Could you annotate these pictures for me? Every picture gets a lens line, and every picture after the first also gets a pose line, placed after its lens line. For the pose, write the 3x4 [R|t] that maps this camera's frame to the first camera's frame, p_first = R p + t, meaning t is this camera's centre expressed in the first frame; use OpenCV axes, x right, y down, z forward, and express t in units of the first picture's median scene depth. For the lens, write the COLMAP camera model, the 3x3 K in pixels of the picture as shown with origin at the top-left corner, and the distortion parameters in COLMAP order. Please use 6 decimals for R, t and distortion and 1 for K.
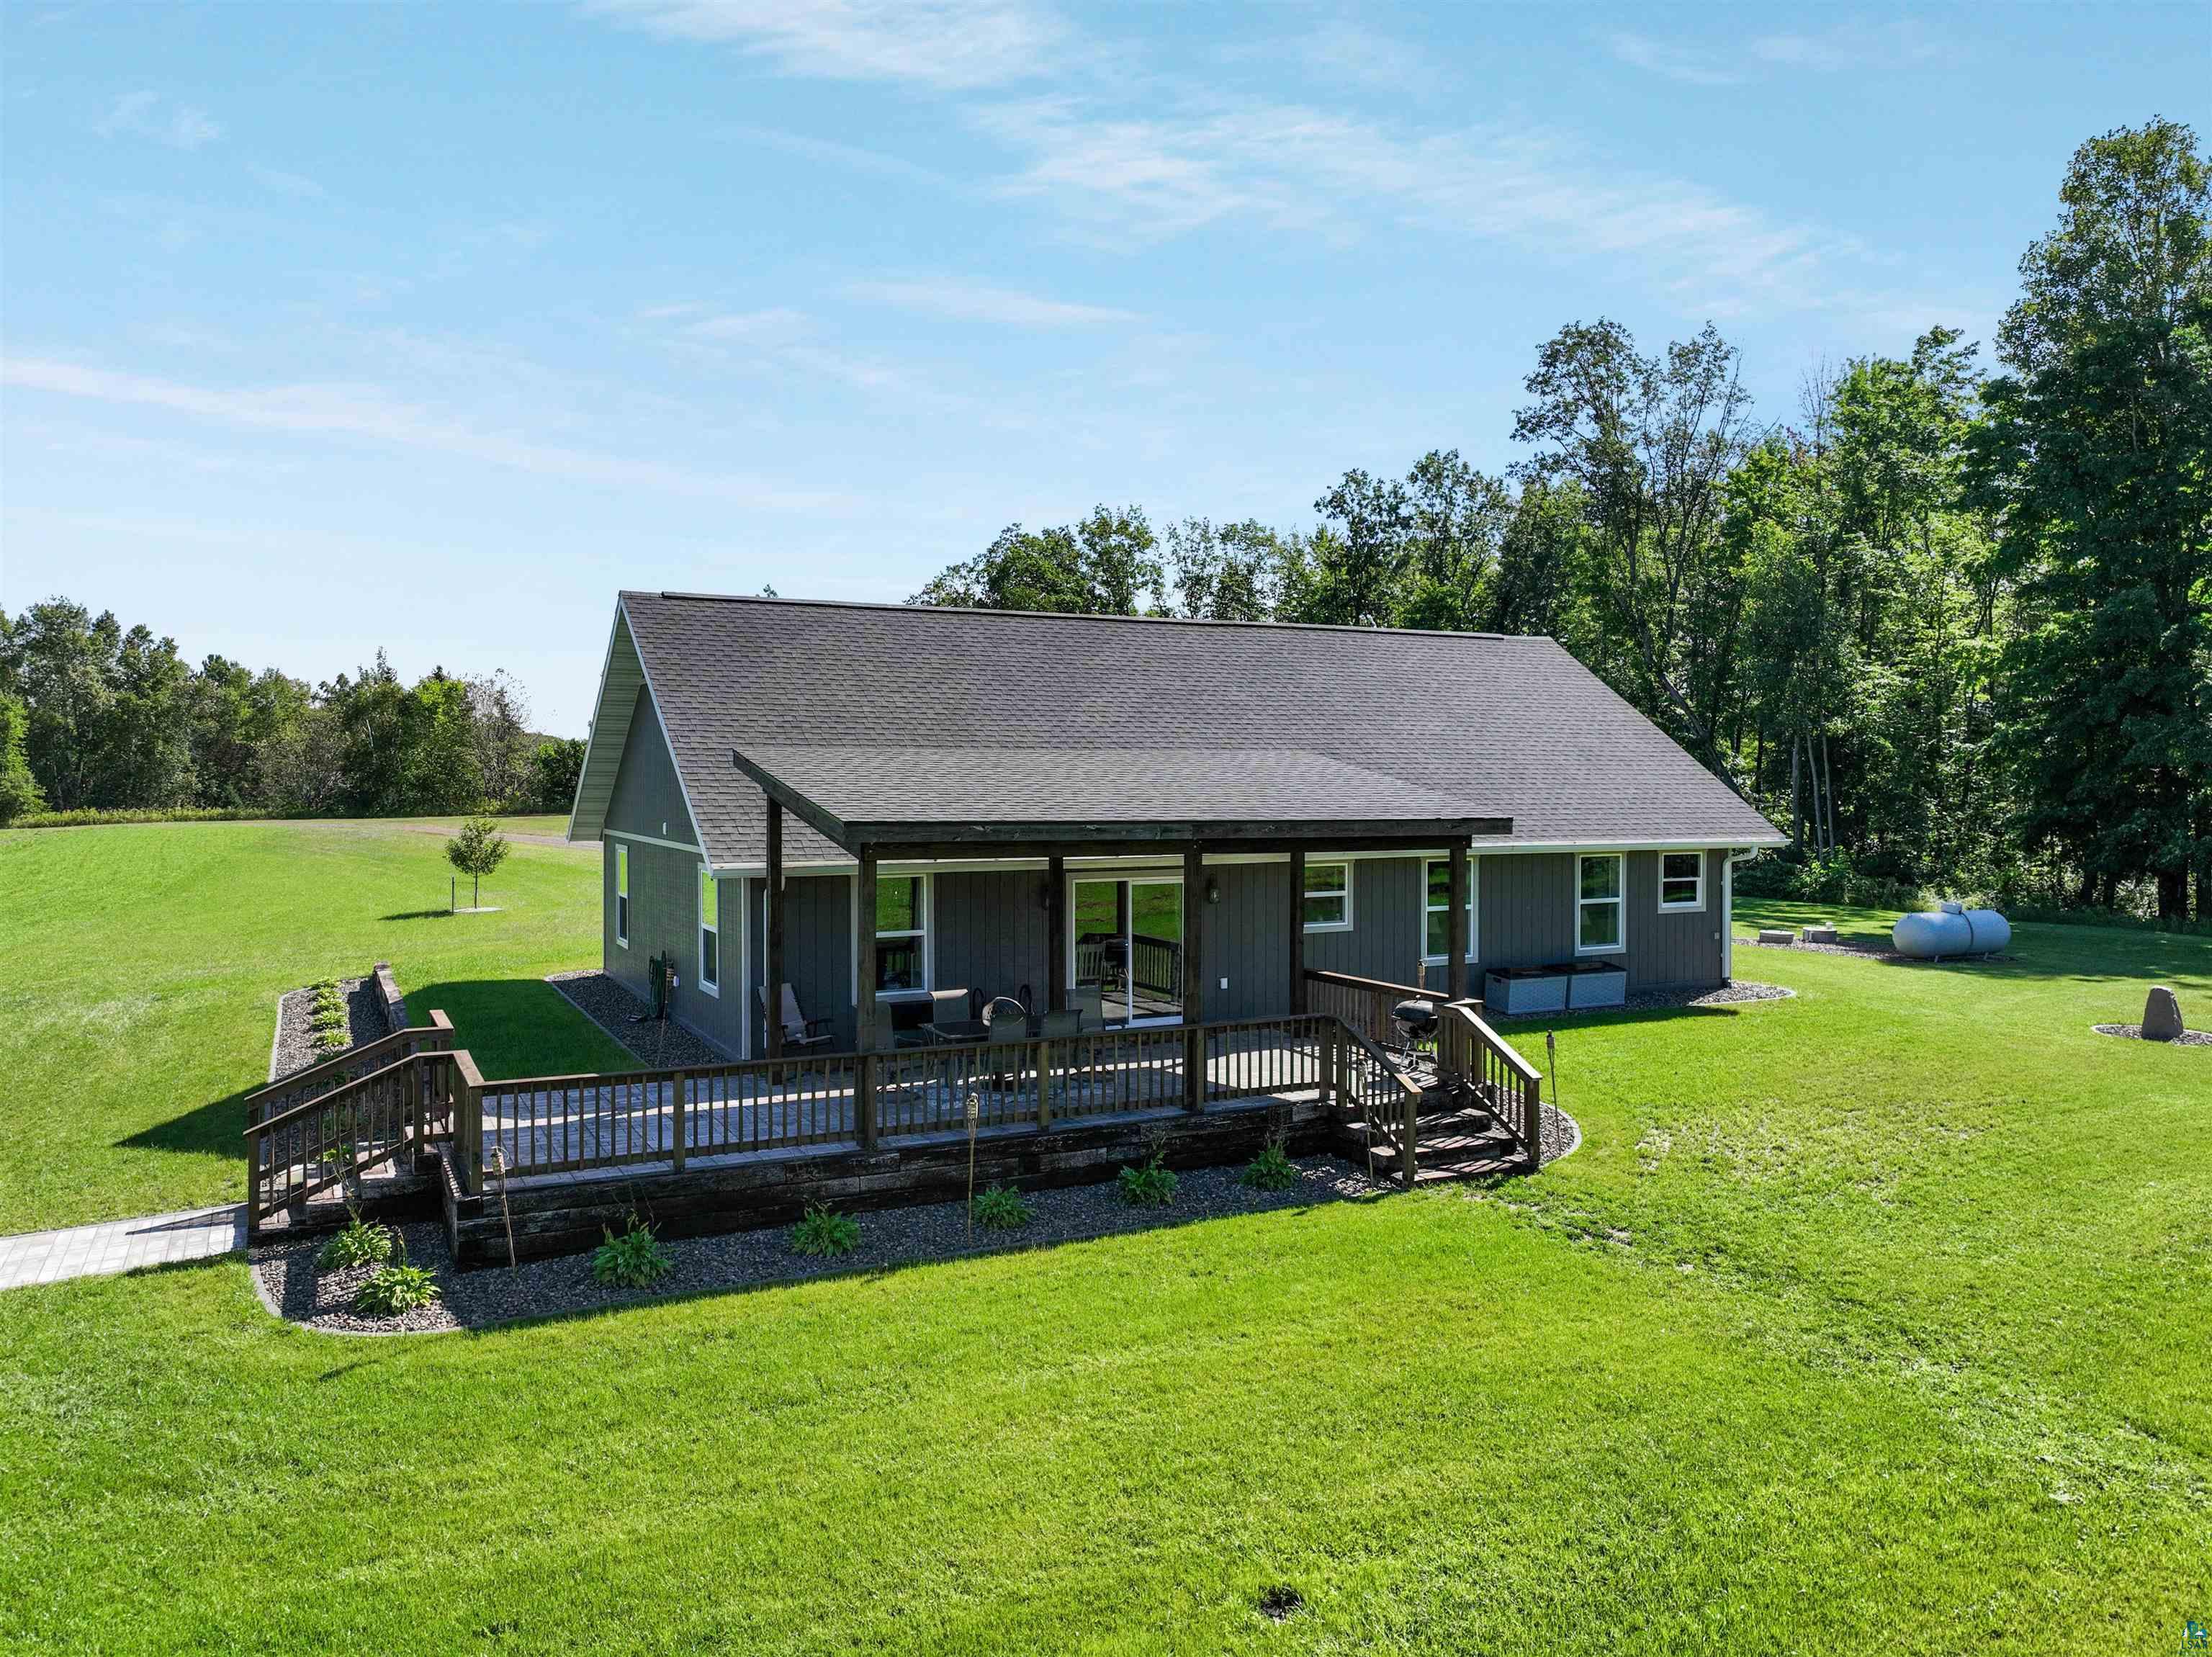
lens RADIAL K [[1526.1, 0, 1106.0], [0, 1526.1, 828.5], [0, 0, 1]] dist [0.006763, -0.023936]
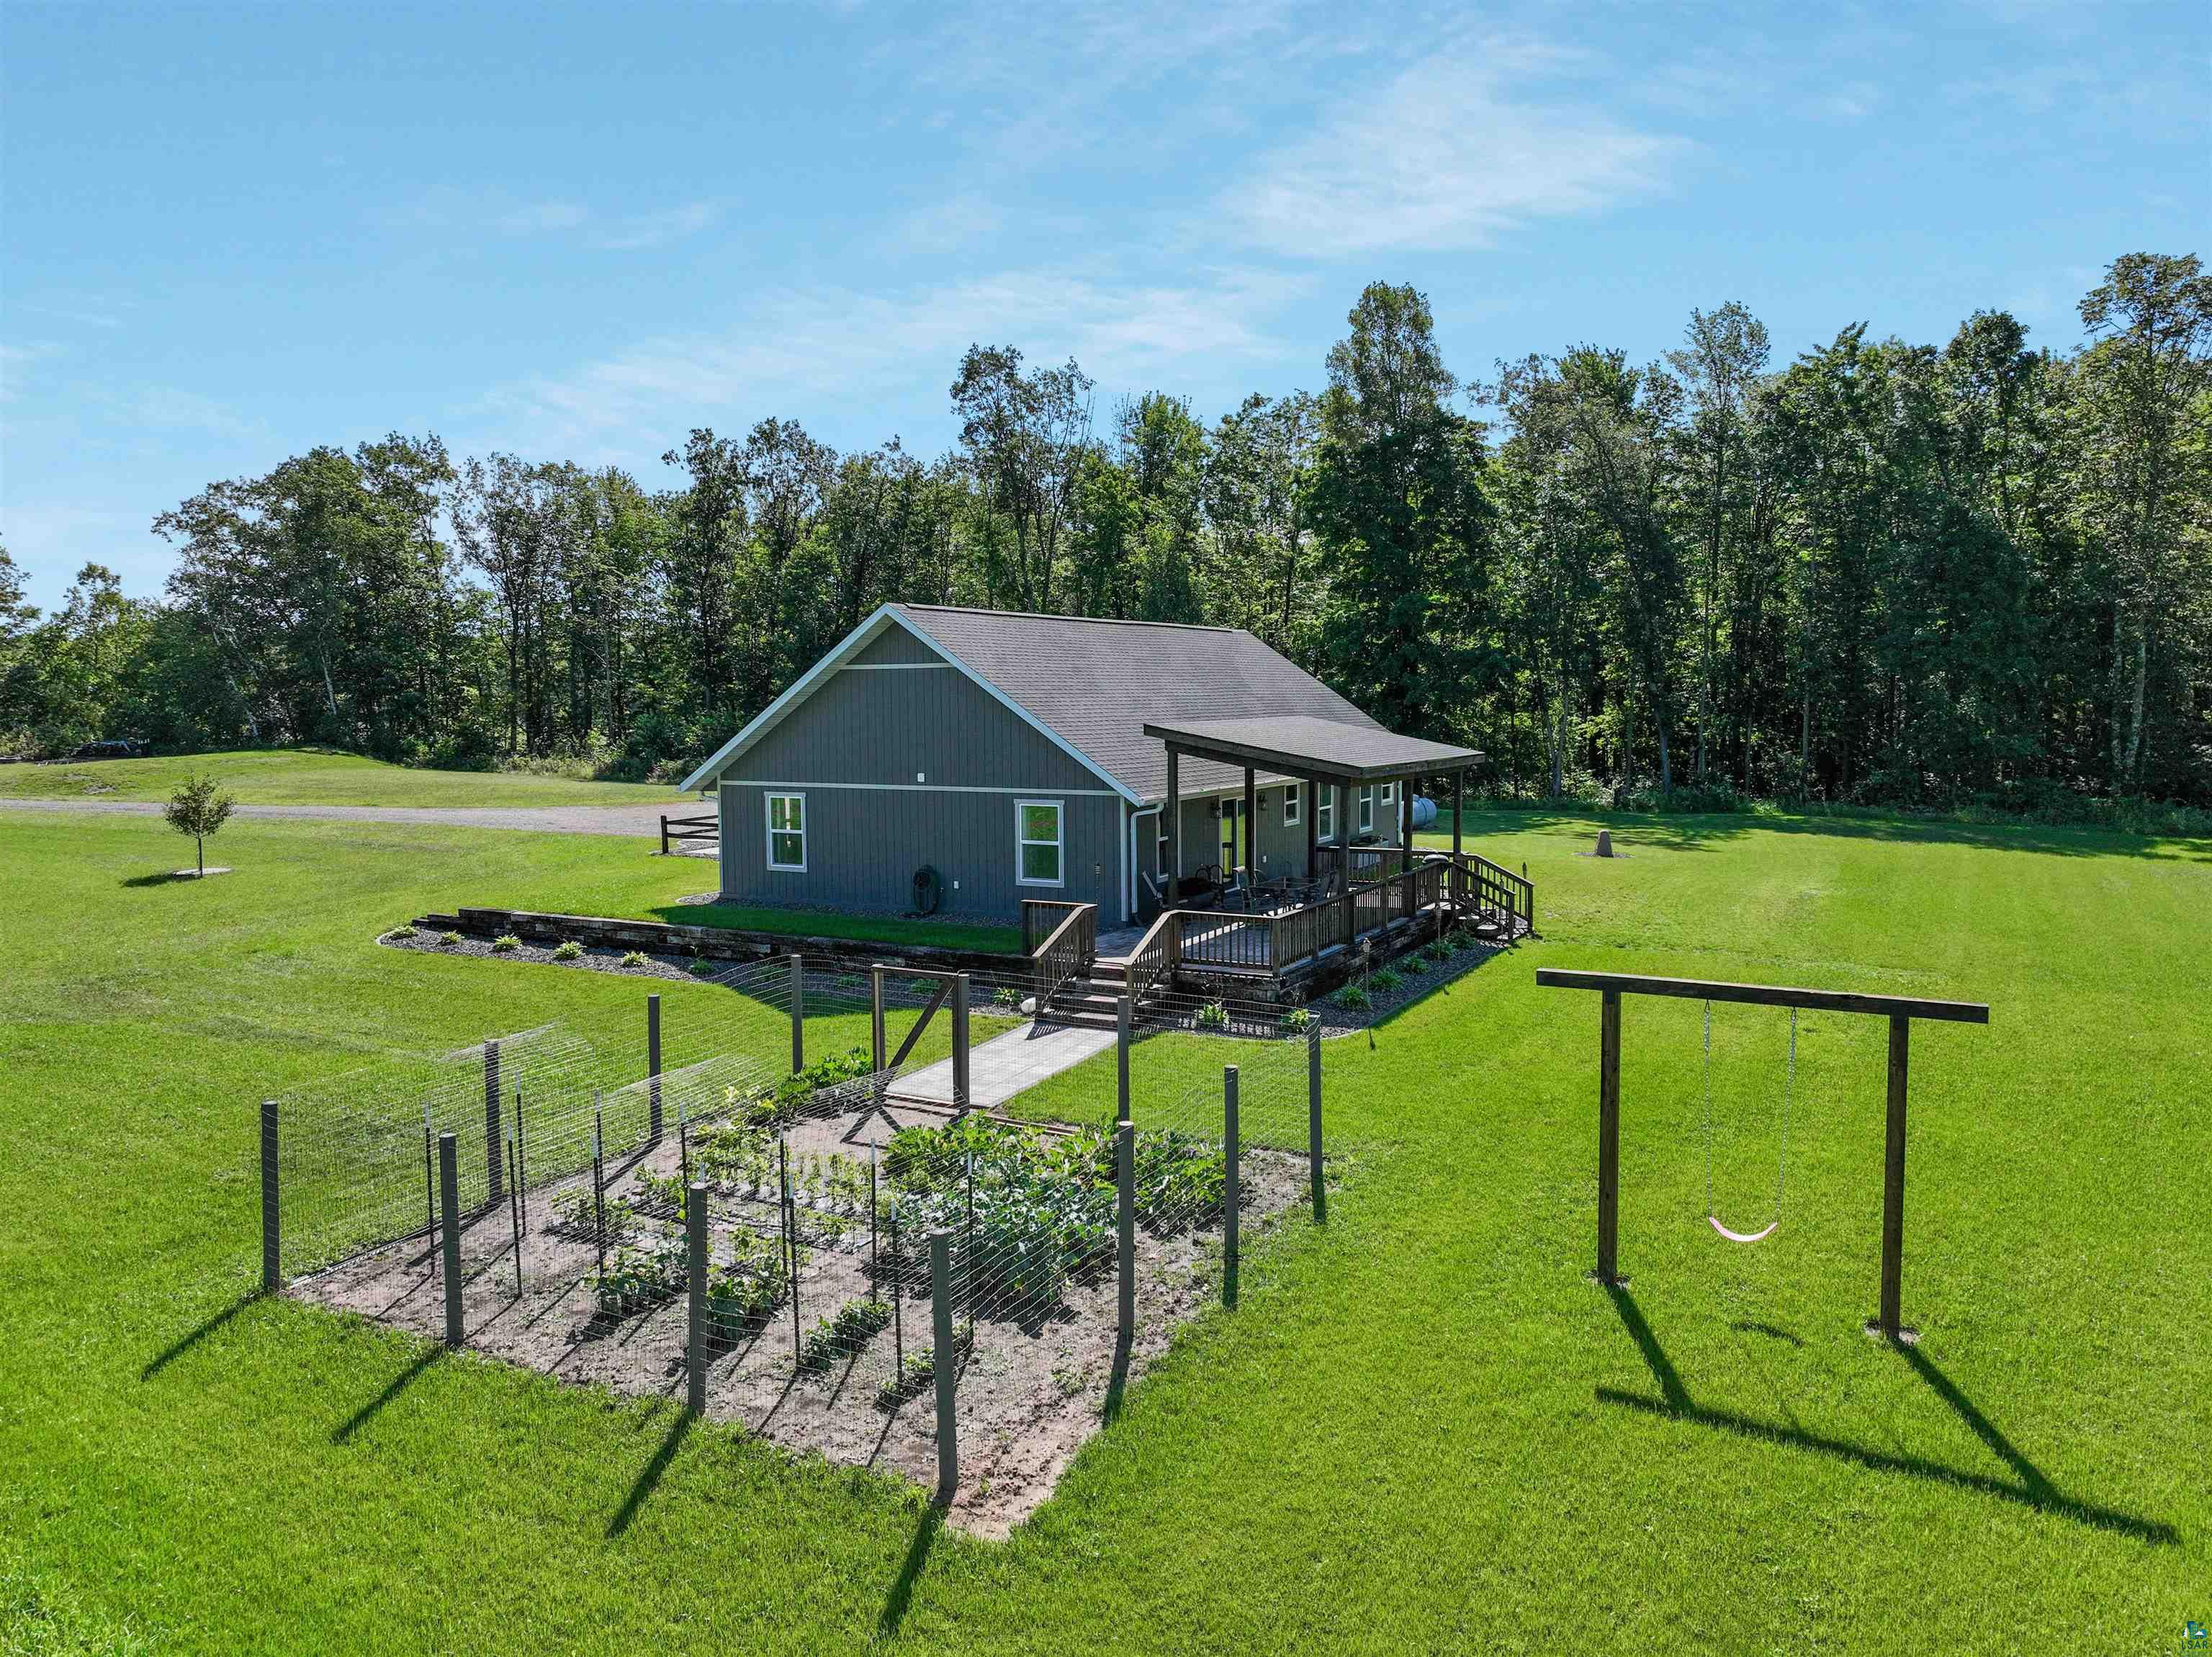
lens RADIAL K [[1526.1, 0, 1106.0], [0, 1526.1, 828.5], [0, 0, 1]] dist [0.006763, -0.023936]
pose [[0.815693, -0.055013, 0.575864, -0.393342], [0.027571, 0.998034, 0.056291, -0.010130], [-0.577828, -0.030039, 0.815605, -0.082789]]
